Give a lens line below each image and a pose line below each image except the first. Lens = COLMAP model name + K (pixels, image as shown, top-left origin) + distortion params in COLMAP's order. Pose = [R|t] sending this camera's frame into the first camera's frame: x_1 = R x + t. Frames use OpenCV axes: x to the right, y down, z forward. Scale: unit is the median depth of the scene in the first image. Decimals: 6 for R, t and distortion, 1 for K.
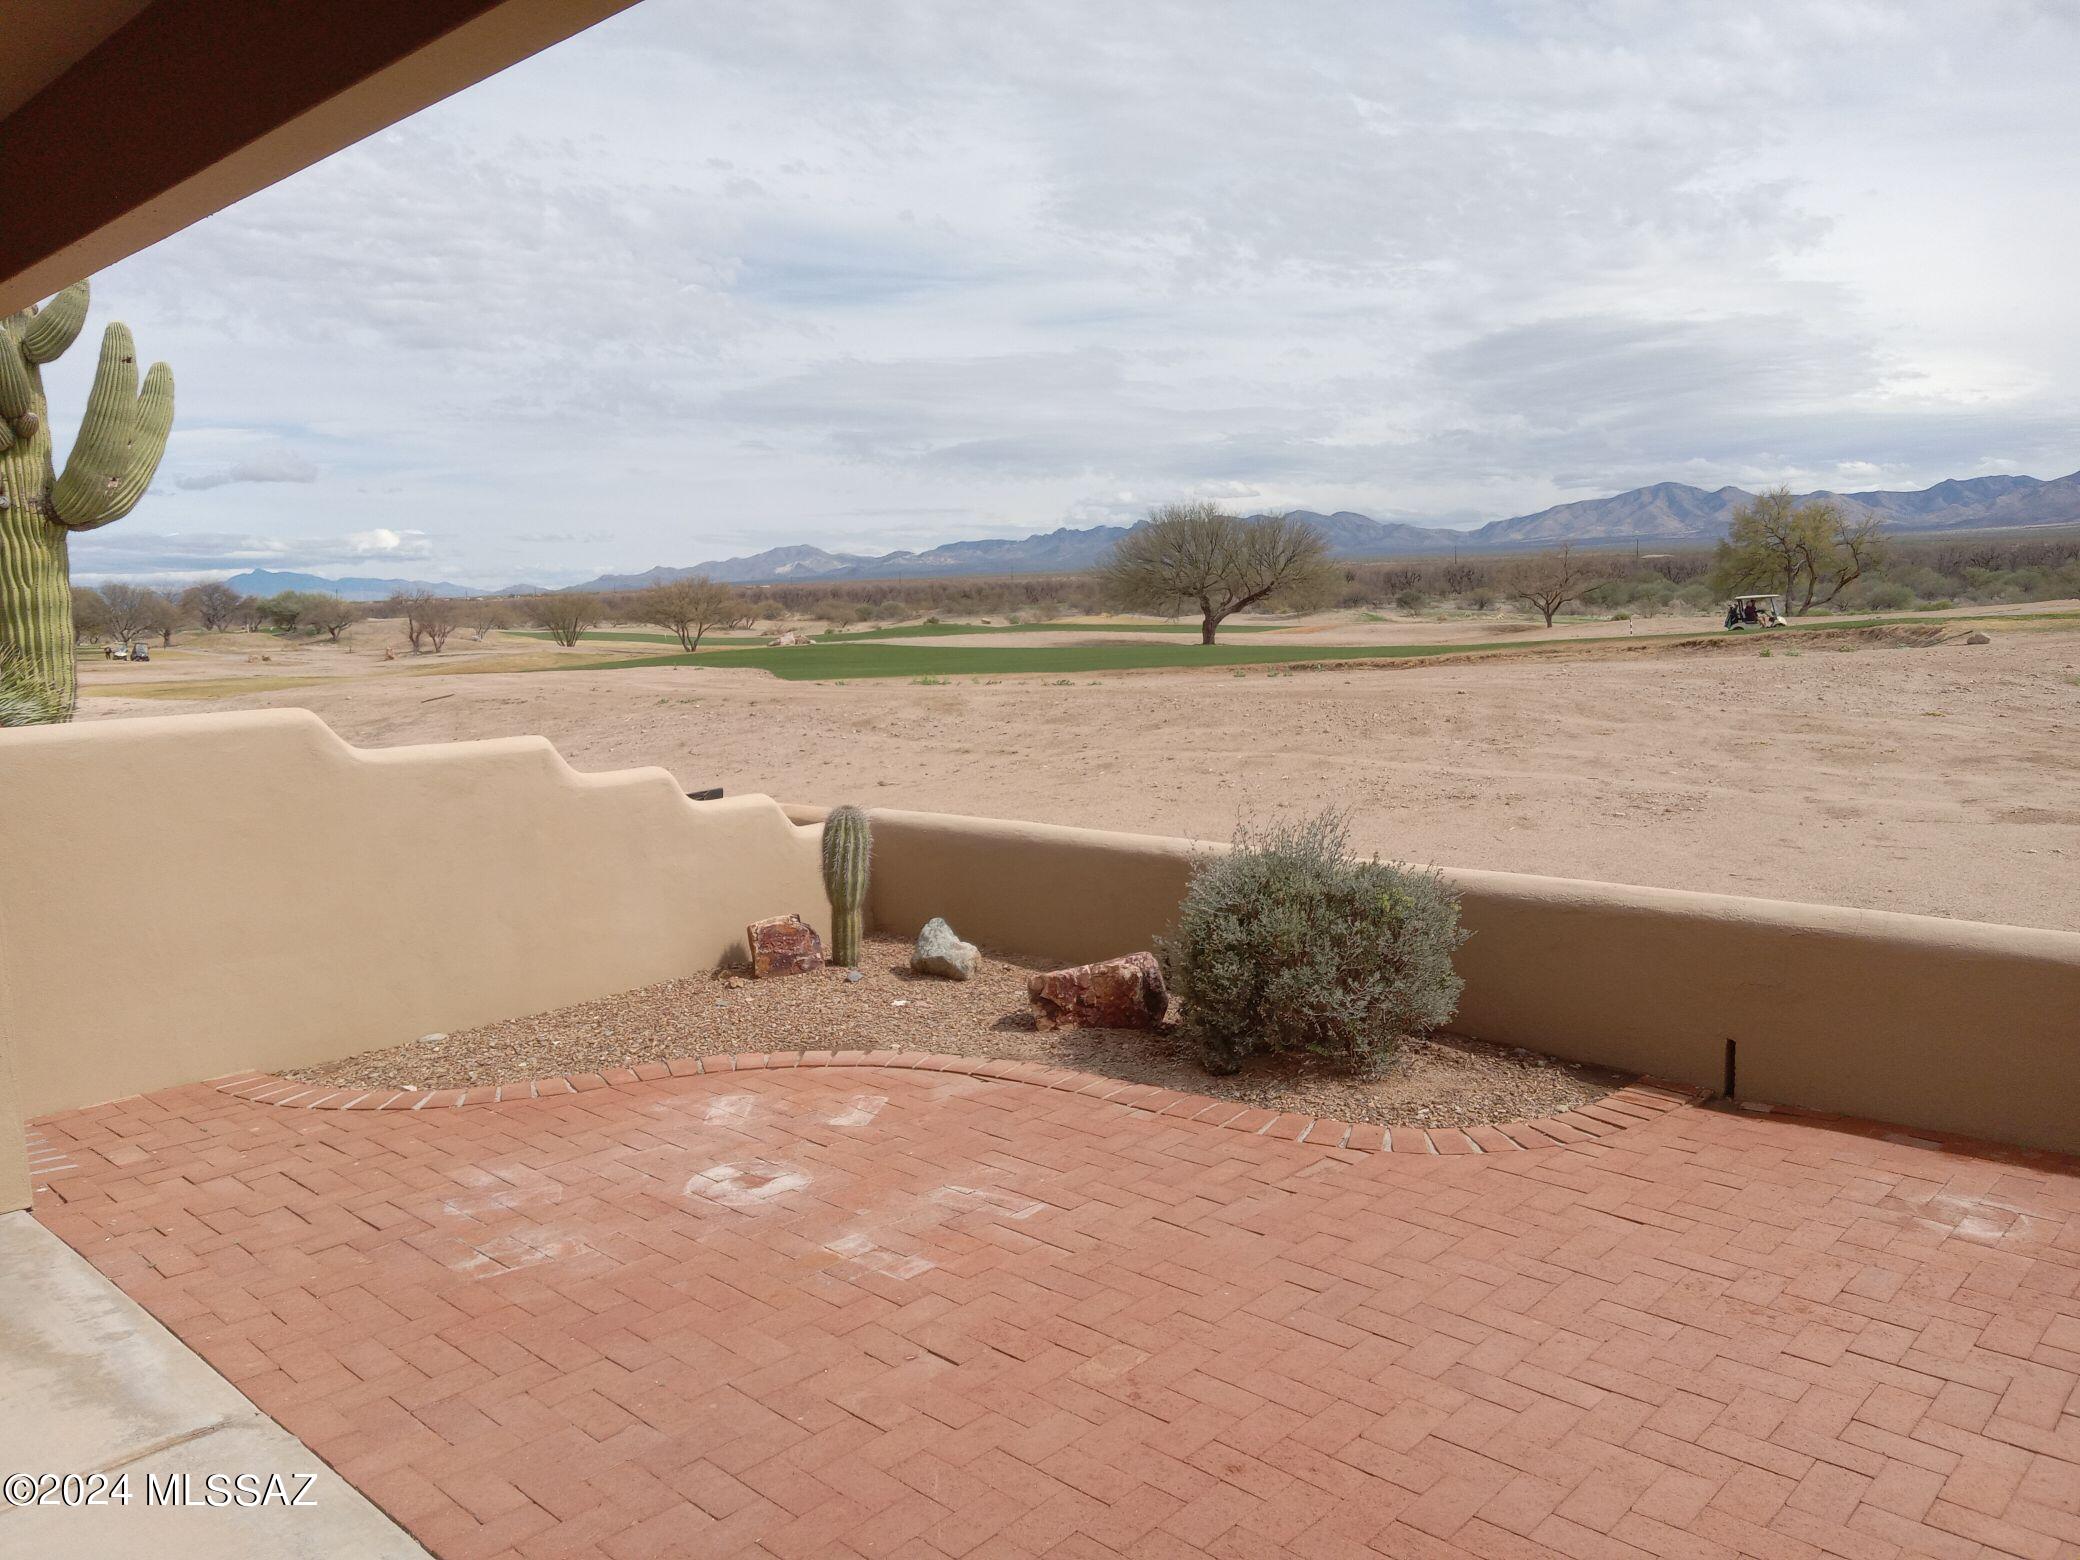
lens RADIAL K [[1552.7, 0, 1027.6], [0, 1552.7, 768.8], [0, 0, 1]] dist [-0.002512, -0.001069]
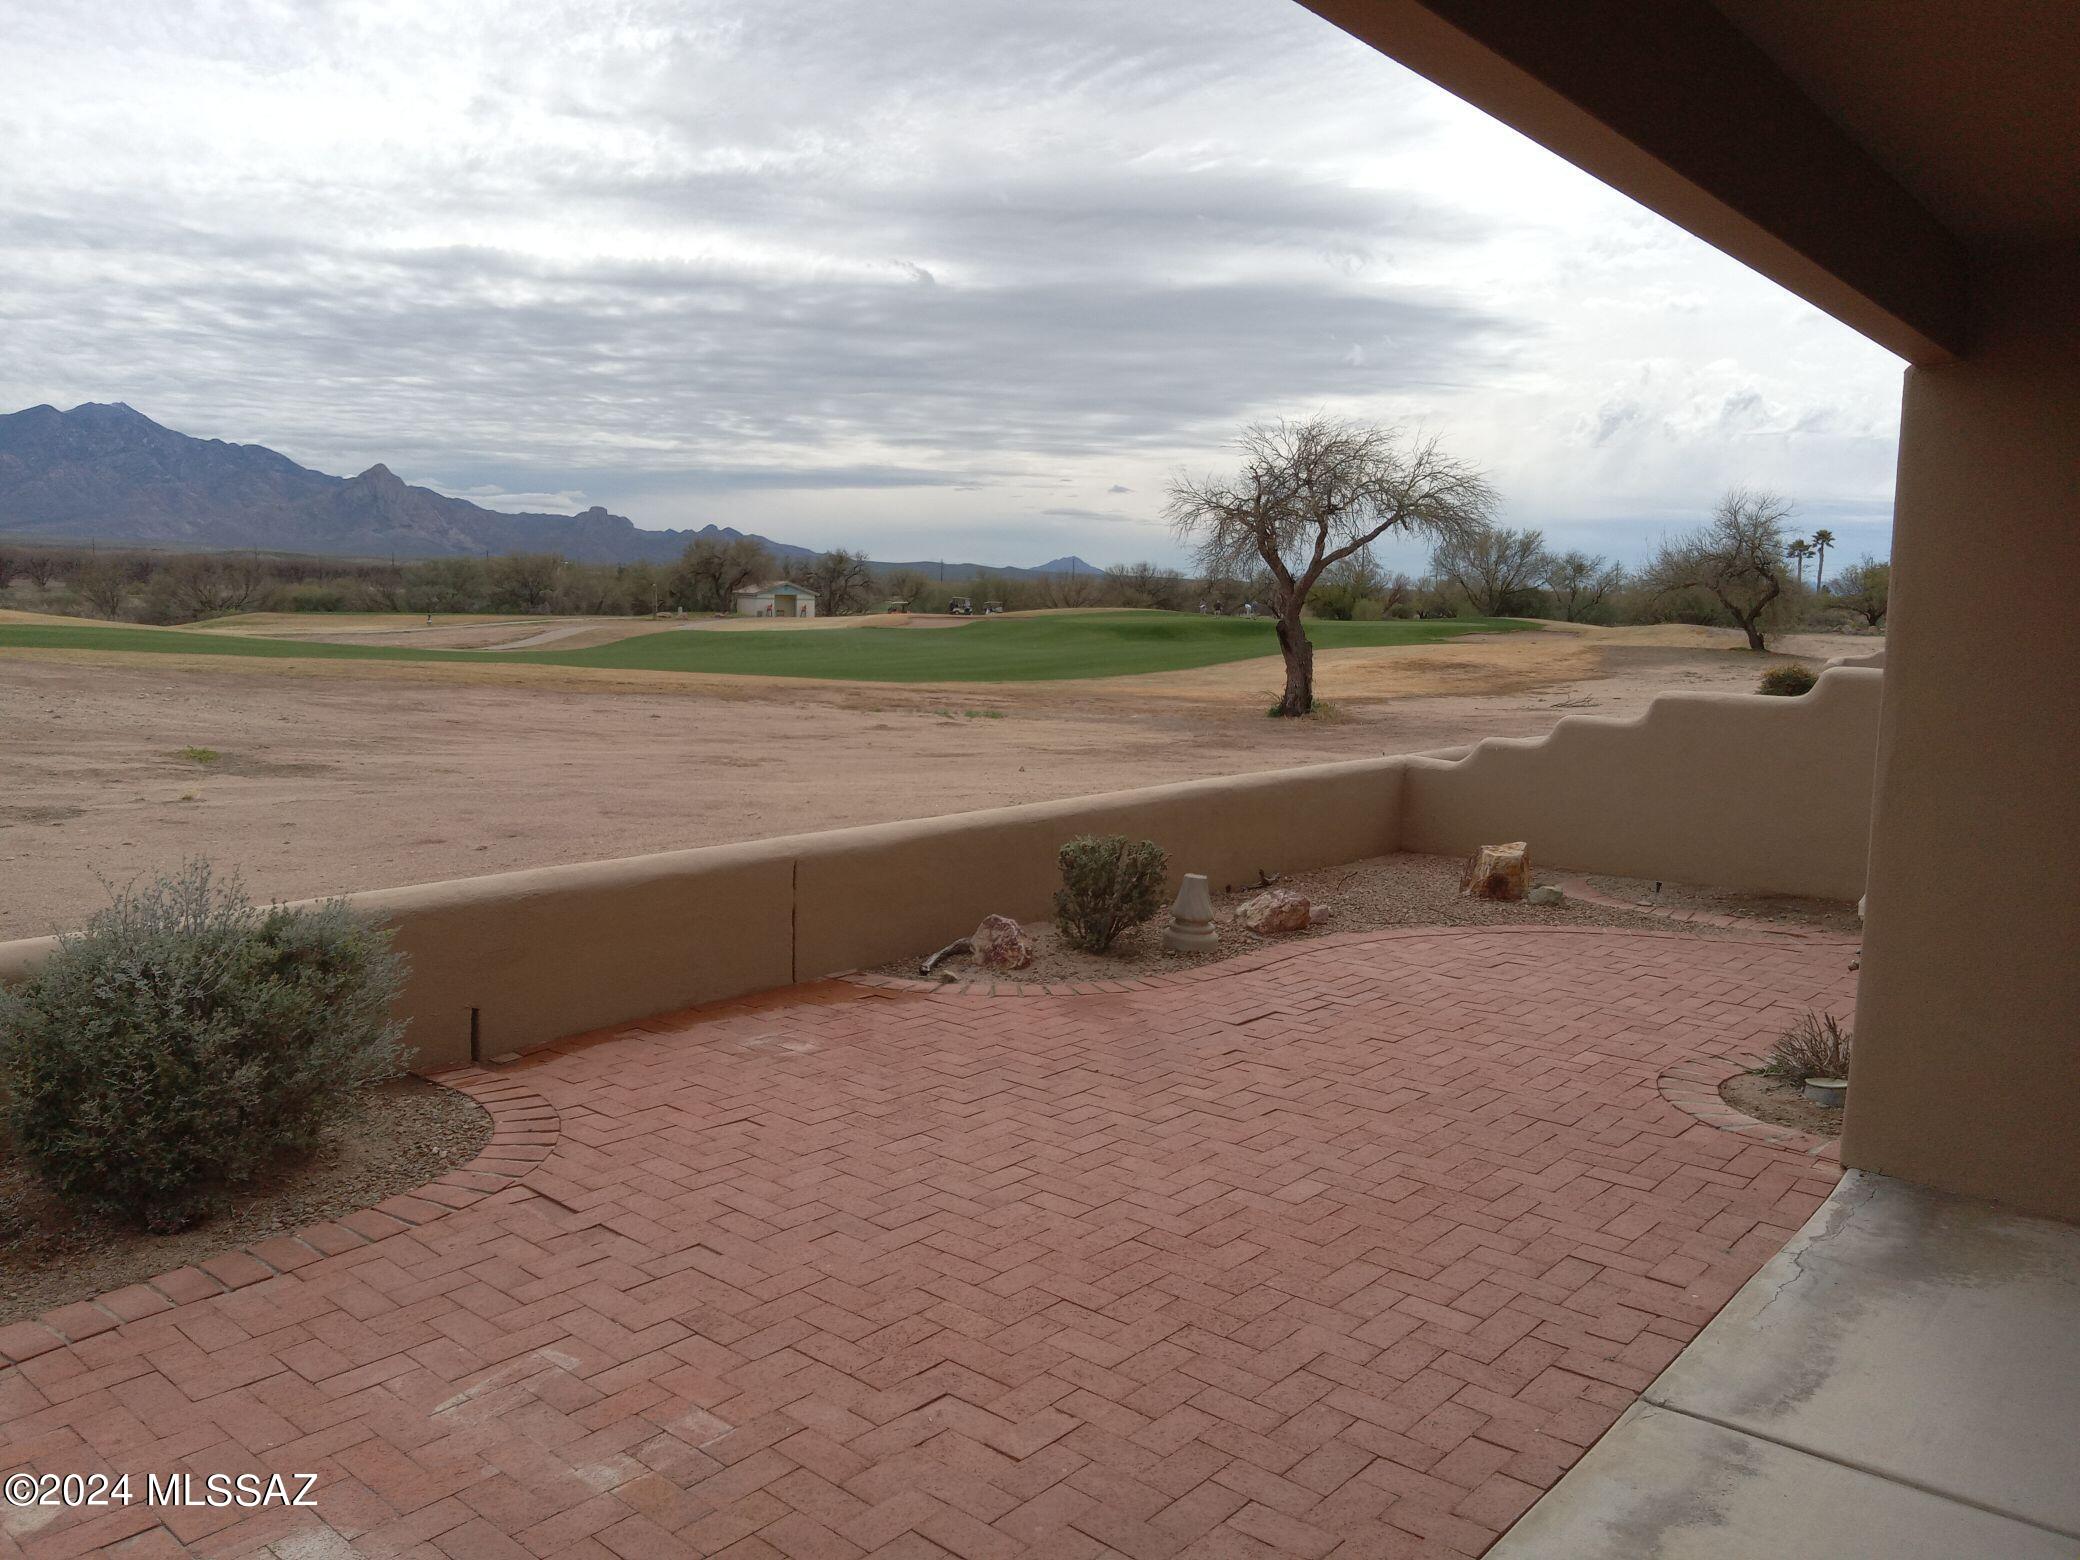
lens RADIAL K [[1579.8, 0, 1040.0], [0, 1579.8, 780.0], [0, 0, 1]] dist [-0.001380, -0.004265]
pose [[-0.059942, -0.085804, 0.994507, -0.833612], [0.081823, 0.992524, 0.090565, -0.067484], [-0.994843, 0.086803, -0.052473, 0.804580]]
